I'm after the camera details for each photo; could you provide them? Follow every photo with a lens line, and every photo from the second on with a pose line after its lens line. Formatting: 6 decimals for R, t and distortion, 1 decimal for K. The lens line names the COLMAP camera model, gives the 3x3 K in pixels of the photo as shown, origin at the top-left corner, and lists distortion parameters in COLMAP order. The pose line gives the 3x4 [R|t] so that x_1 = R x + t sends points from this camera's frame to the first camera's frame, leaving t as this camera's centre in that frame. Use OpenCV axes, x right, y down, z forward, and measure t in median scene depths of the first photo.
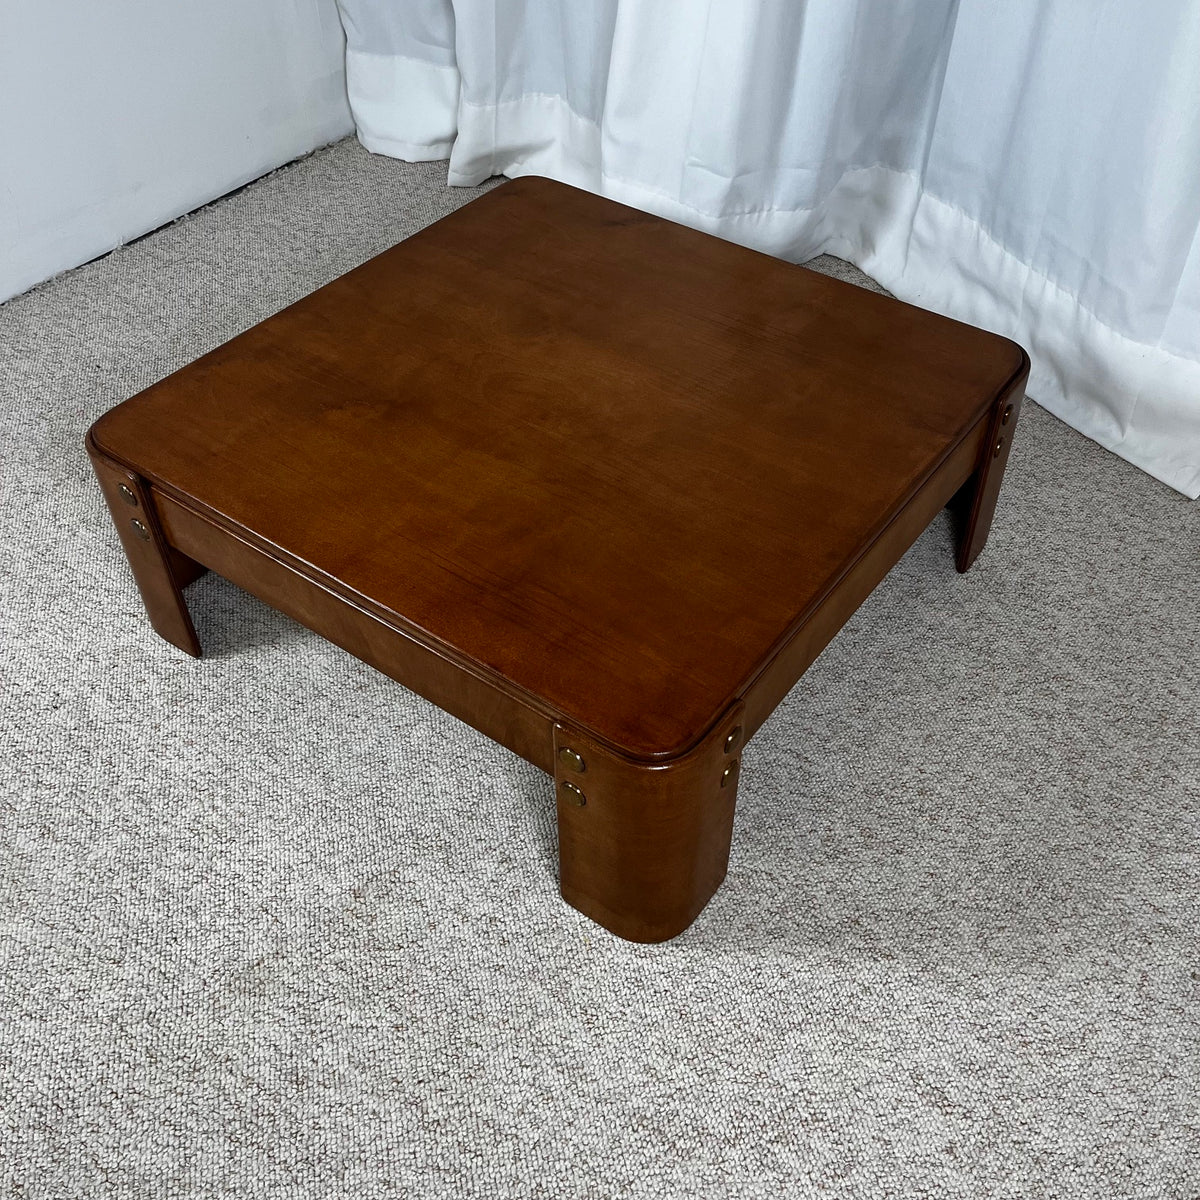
lens RADIAL K [[1212.7, 0, 613.8], [0, 1212.7, 588.1], [0, 0, 1]] dist [0.033168, 0.003205]
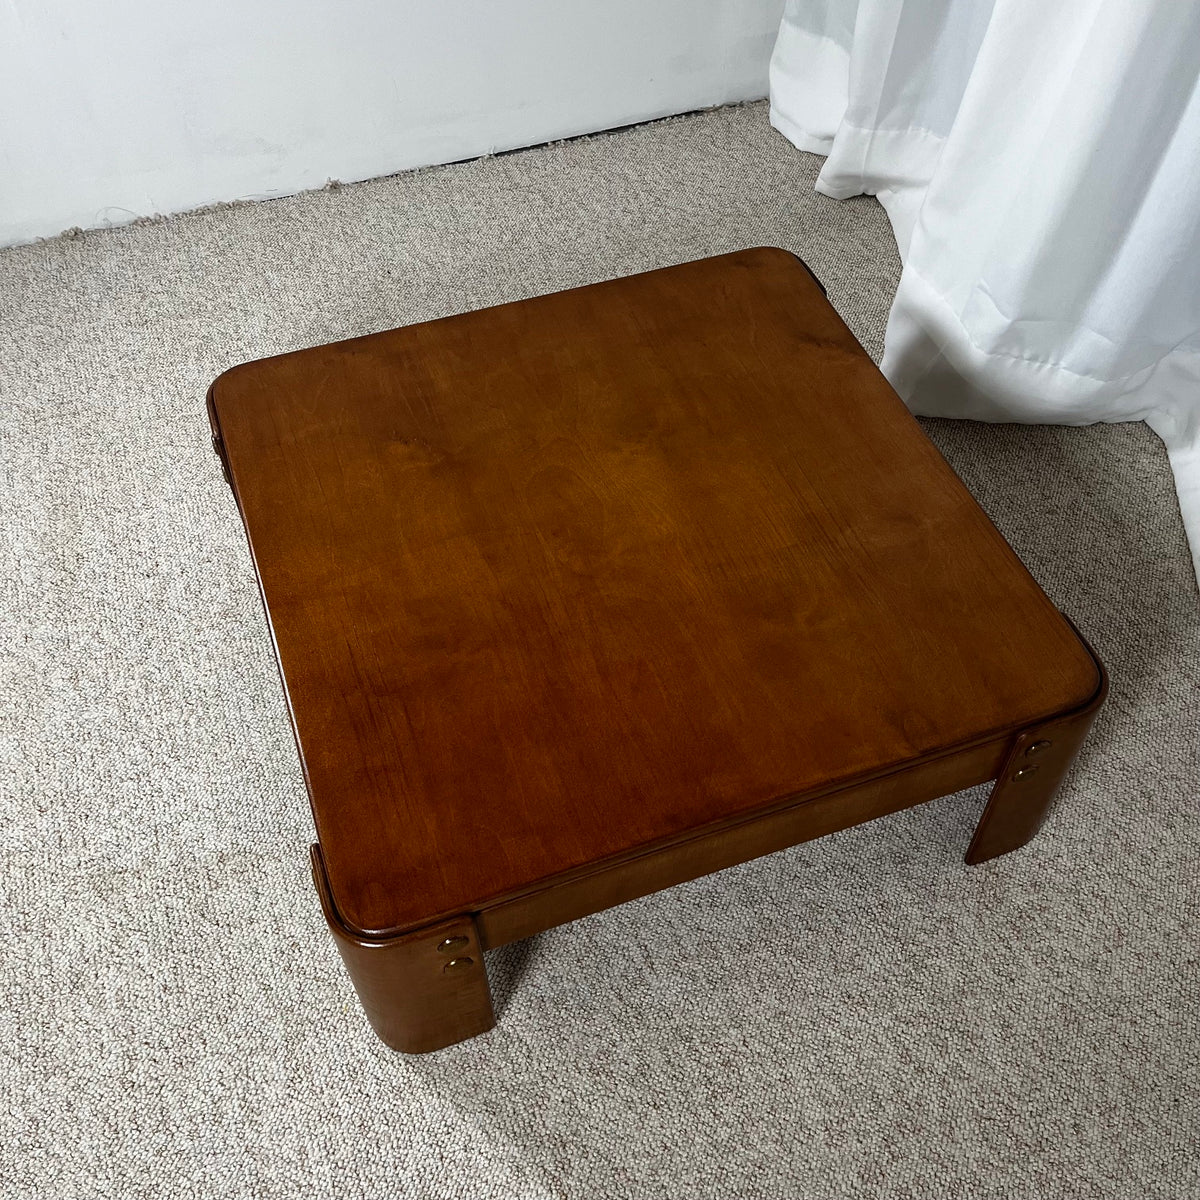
lens RADIAL K [[1212.8, 0, 600.0], [0, 1212.8, 600.0], [0, 0, 1]] dist [0.028945, 0.010699]
pose [[0.827135, 0.440416, -0.349116, 0.350740], [-0.389152, 0.897010, 0.209604, -0.321813], [0.405473, -0.037511, 0.913337, 0.111447]]
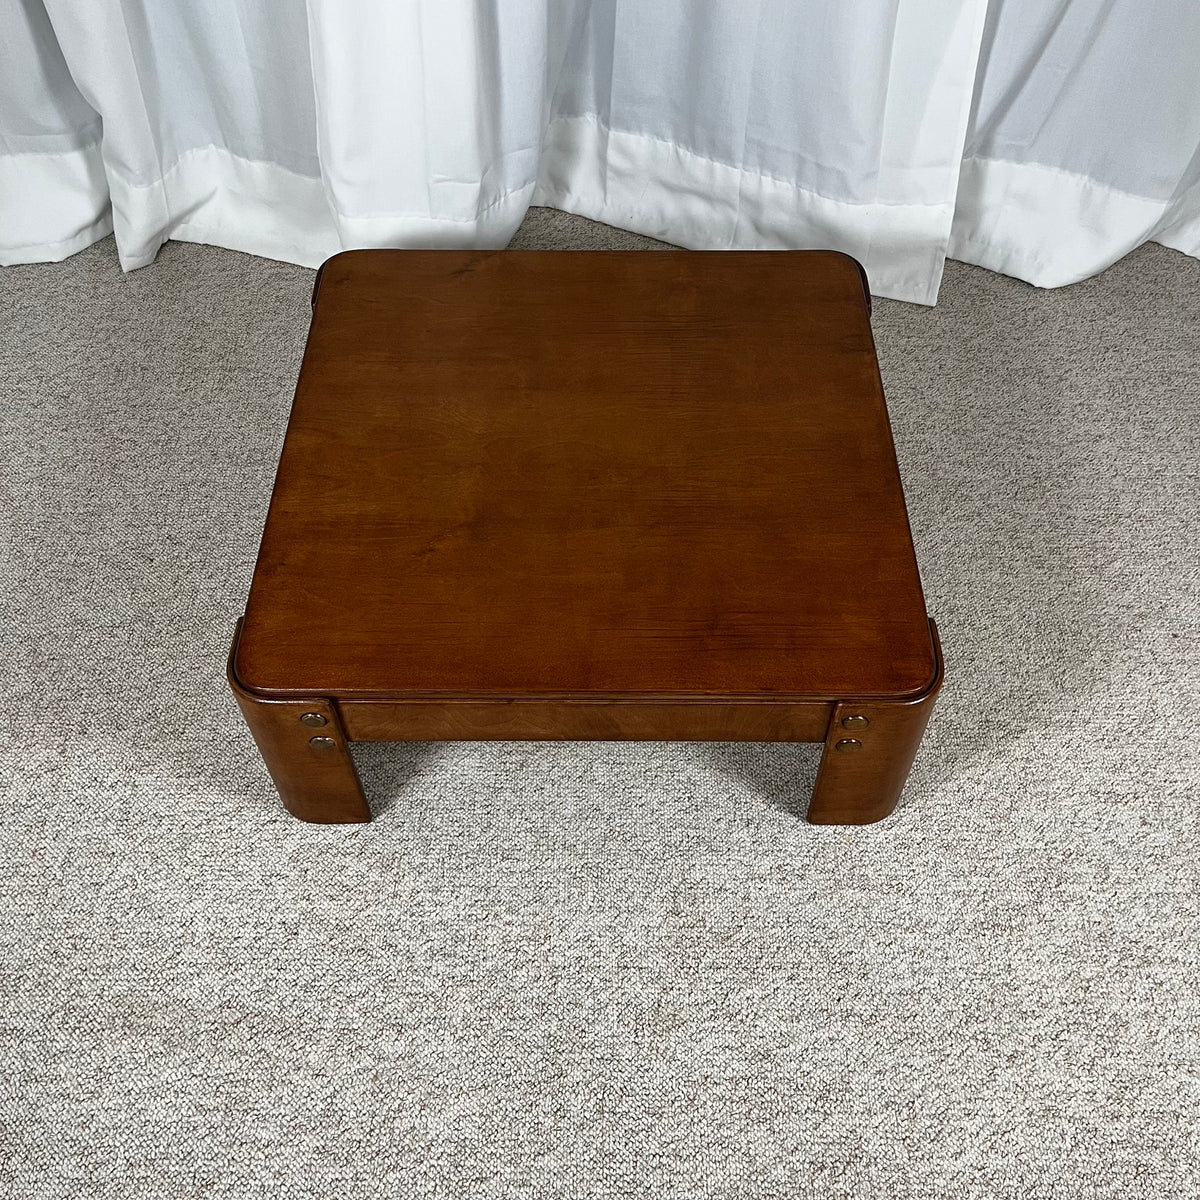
lens RADIAL K [[1212.8, 0, 600.0], [0, 1212.8, 600.0], [0, 0, 1]] dist [0.028945, 0.010699]
pose [[0.811559, -0.467958, 0.349841, -0.515441], [0.413692, 0.883056, 0.221522, -0.294672], [-0.412591, -0.035051, 0.910242, -0.034053]]
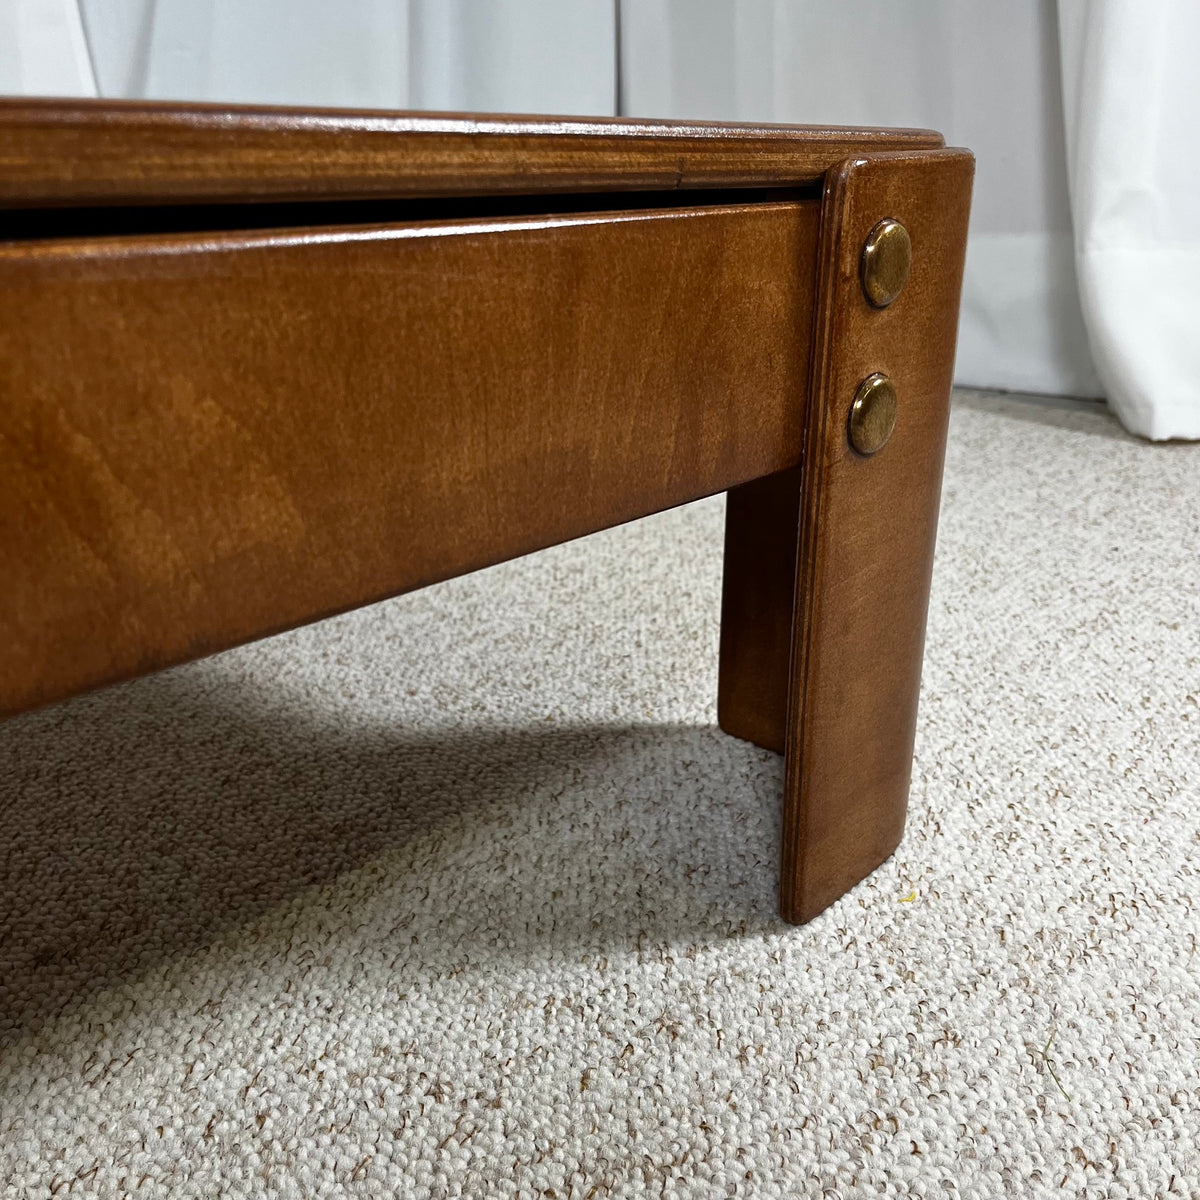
lens RADIAL K [[1231.7, 0, 602.8], [0, 1231.7, 605.8], [0, 0, 1]] dist [0.018855, 0.013157]
pose [[0.104450, -0.359678, 0.927212, -0.345956], [0.686993, 0.700224, 0.194237, 0.067851], [-0.719119, 0.616700, 0.320234, 0.815853]]
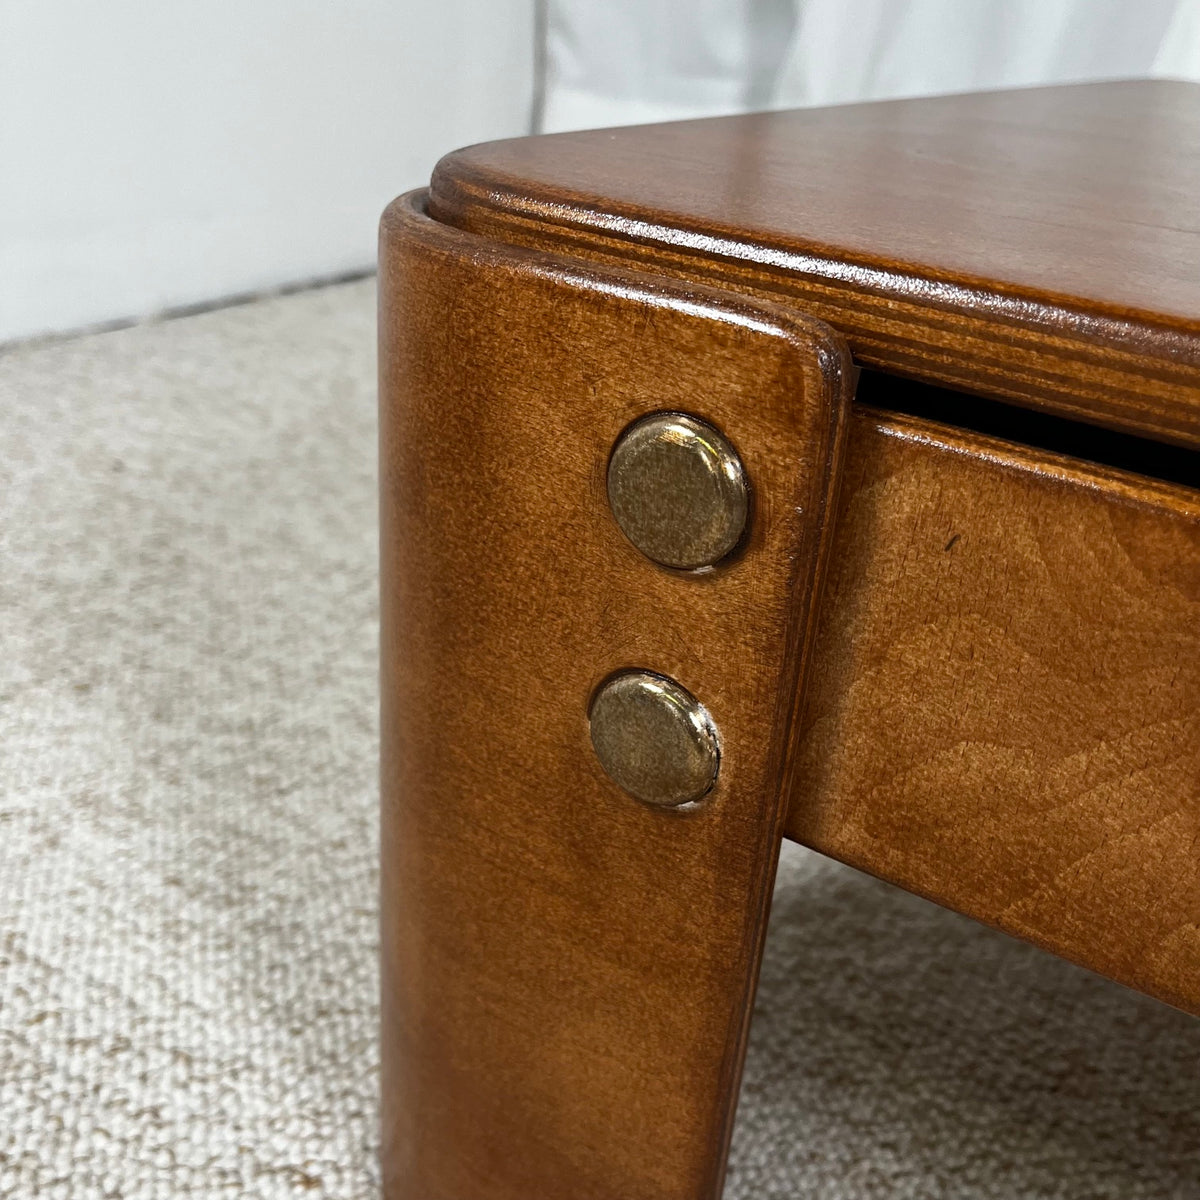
lens RADIAL K [[1236.2, 0, 600.0], [0, 1236.2, 600.0], [0, 0, 1]] dist [0.010528, 0.000927]
pose [[0.995842, 0.038217, 0.082697, -0.421577], [-0.012494, 0.956470, -0.291563, -0.017813], [-0.090239, 0.289318, 0.952970, 0.856139]]
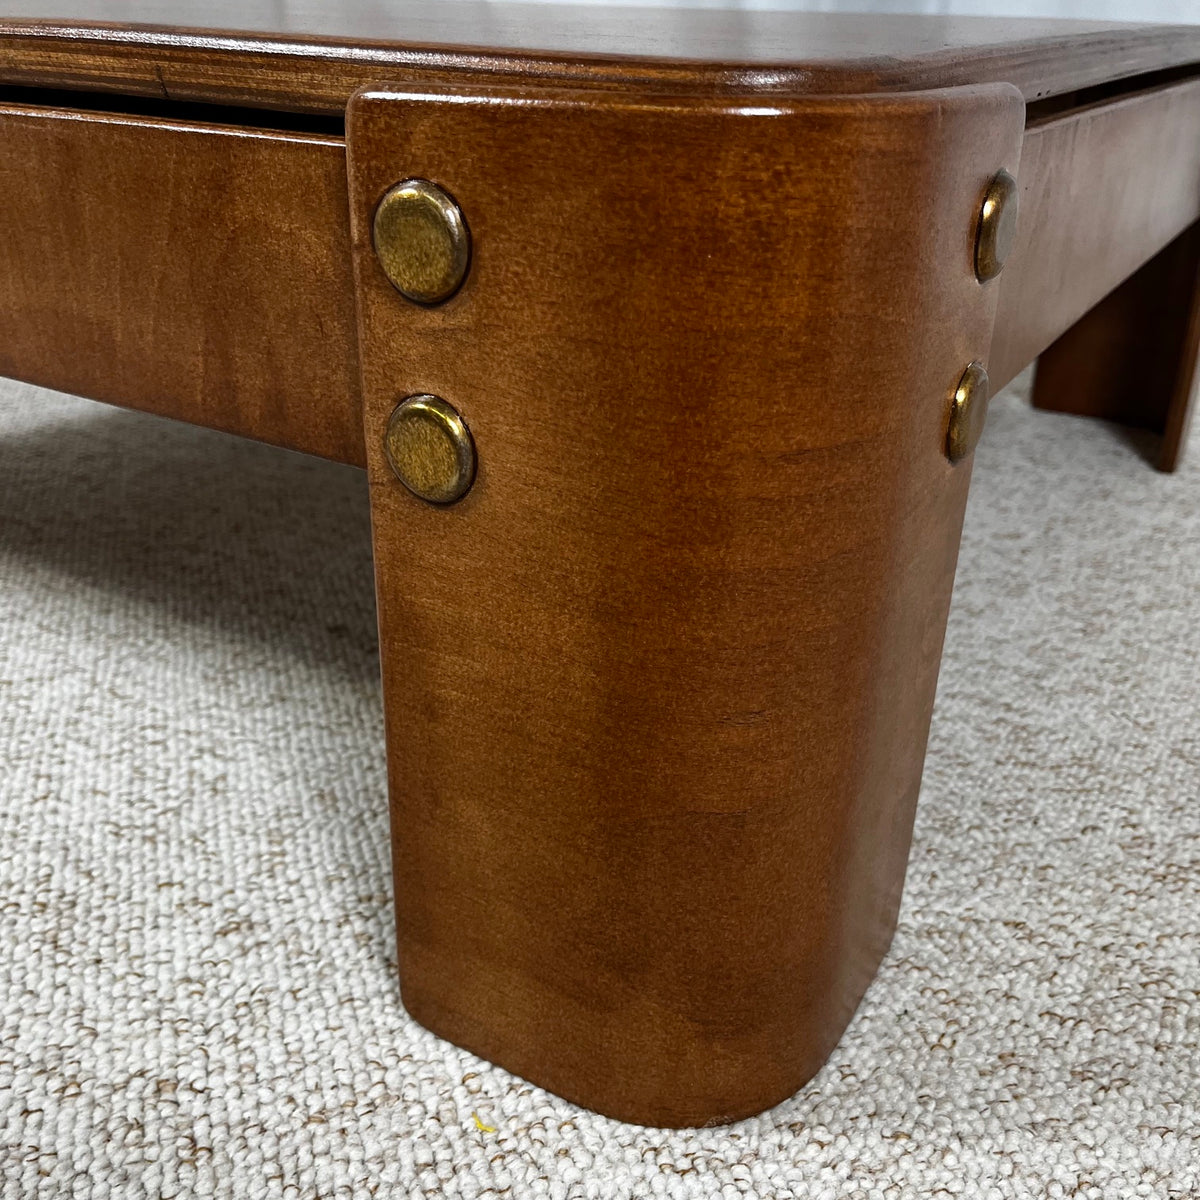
lens RADIAL K [[1236.2, 0, 600.0], [0, 1236.2, 600.0], [0, 0, 1]] dist [0.010528, 0.000927]
pose [[0.996017, -0.020839, 0.086692, -0.016788], [0.046928, 0.949258, -0.310977, 0.242401], [-0.075812, 0.313807, 0.946455, 0.625177]]
